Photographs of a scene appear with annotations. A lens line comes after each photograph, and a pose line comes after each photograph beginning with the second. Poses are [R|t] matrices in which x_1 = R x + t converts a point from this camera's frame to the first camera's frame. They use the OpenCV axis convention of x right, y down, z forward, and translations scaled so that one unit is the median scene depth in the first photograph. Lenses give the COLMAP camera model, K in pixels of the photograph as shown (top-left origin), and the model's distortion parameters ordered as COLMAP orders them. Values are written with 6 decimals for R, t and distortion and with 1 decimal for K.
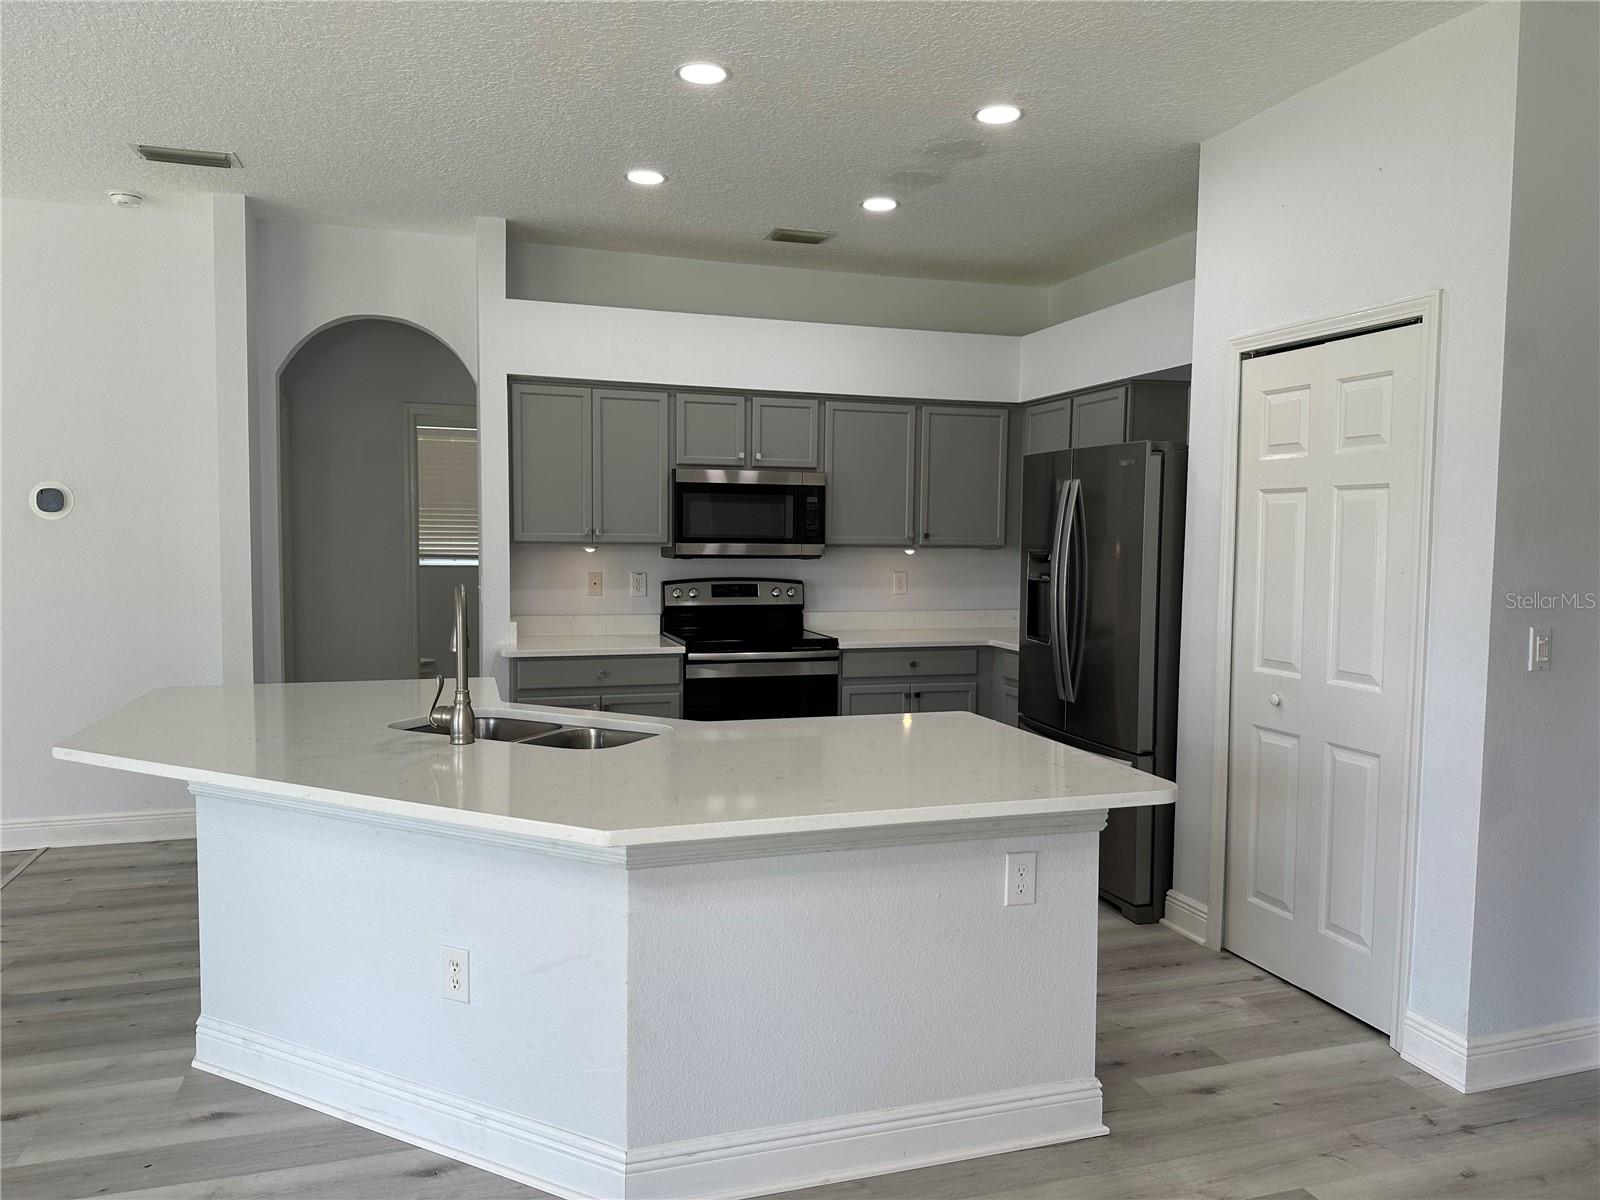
lens RADIAL K [[1127.8, 0, 799.2], [0, 1127.8, 607.7], [0, 0, 1]] dist [0.042928, -0.054470]
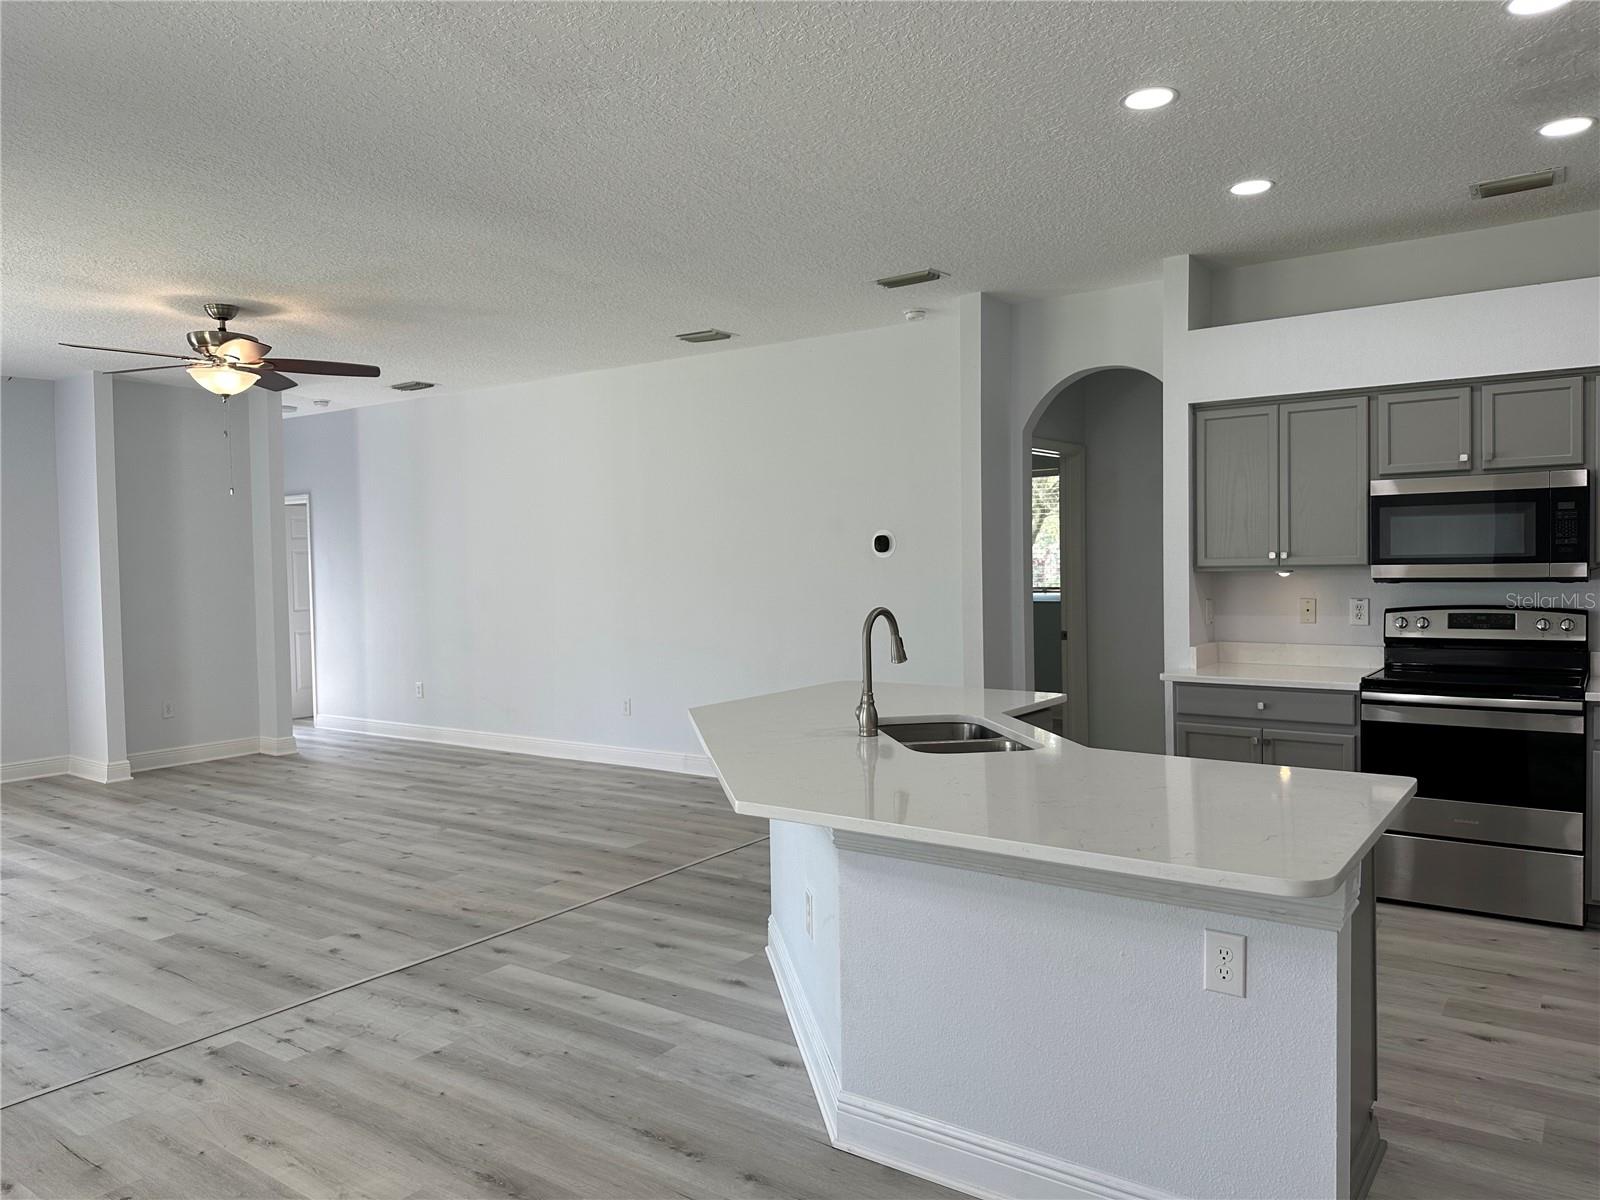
lens RADIAL K [[1127.8, 0, 788.9], [0, 1127.8, 587.3], [0, 0, 1]] dist [0.042928, -0.054470]
pose [[0.577418, -0.002196, -0.816446, 0.364850], [-0.029815, 0.999273, -0.023773, -0.005801], [0.815904, 0.038069, 0.576932, 0.121632]]
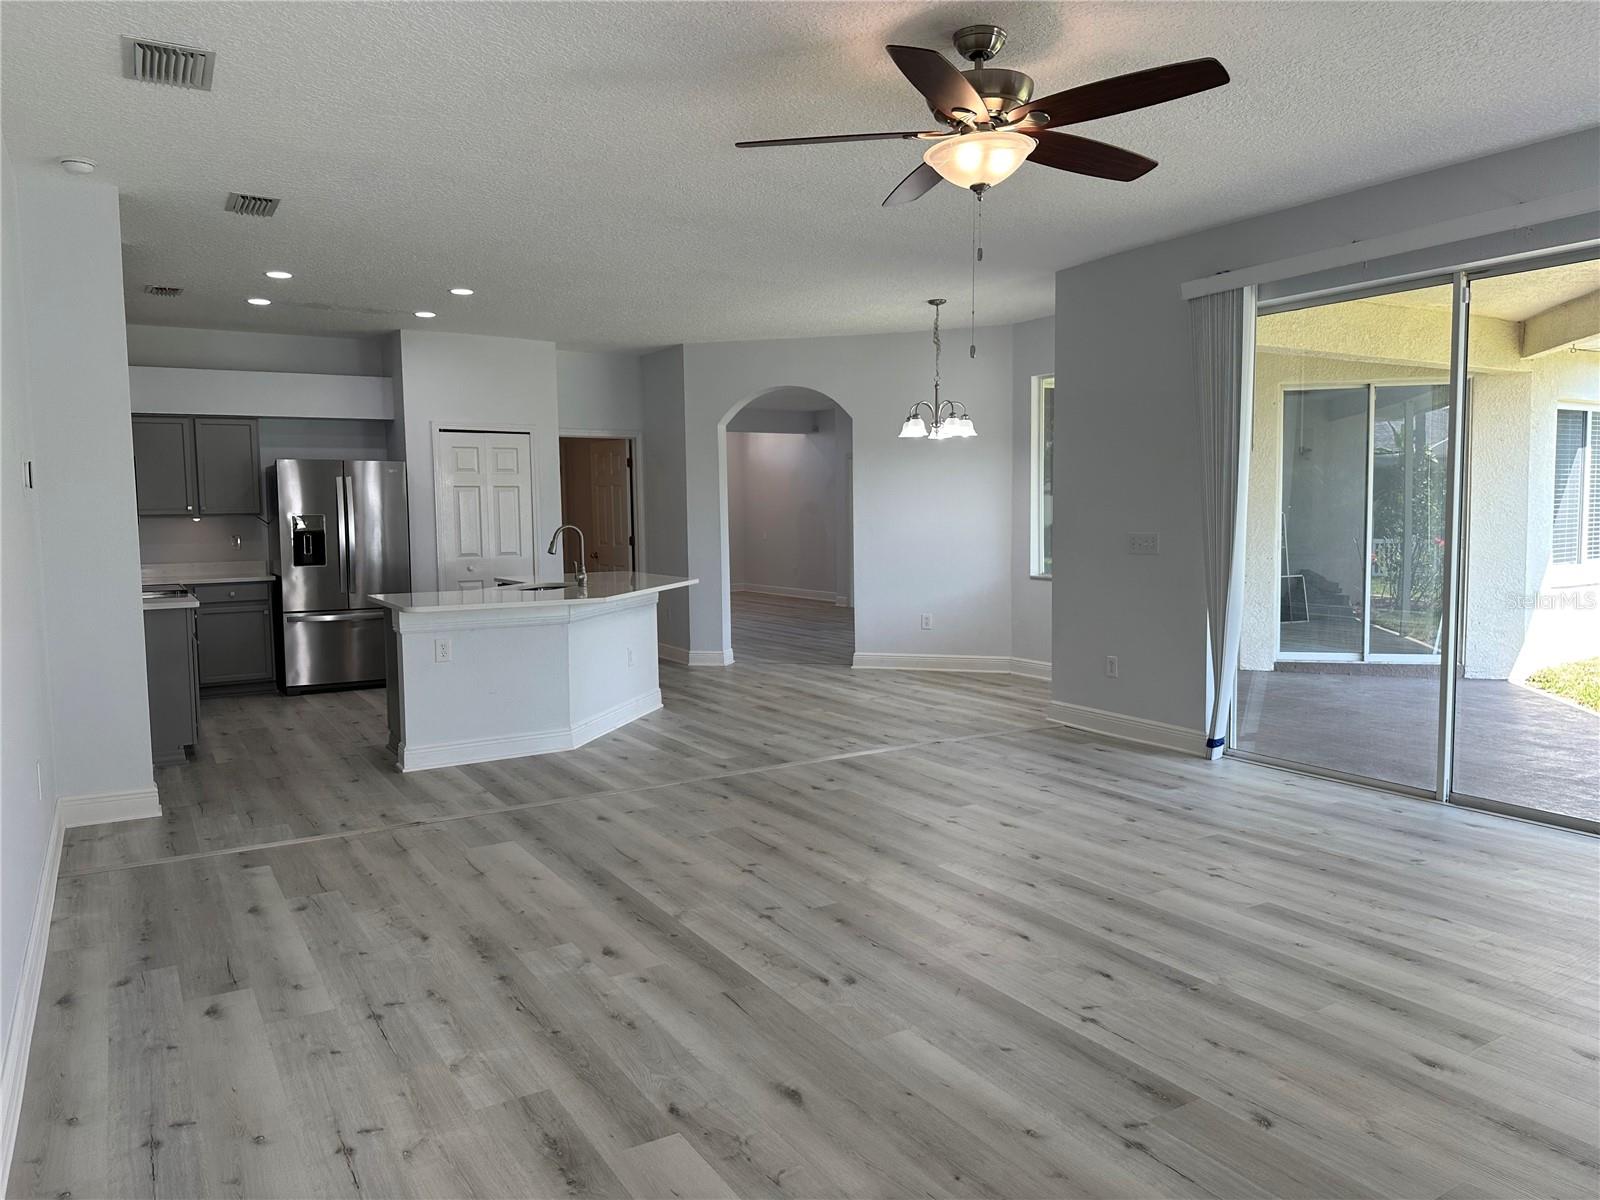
lens RADIAL K [[1127.8, 0, 799.7], [0, 1127.8, 598.8], [0, 0, 1]] dist [0.042928, -0.054470]
pose [[-0.224492, -0.095851, 0.969751, -1.758088], [0.080971, 0.989875, 0.116585, -0.061640], [-0.971106, 0.104694, -0.214457, 0.637341]]
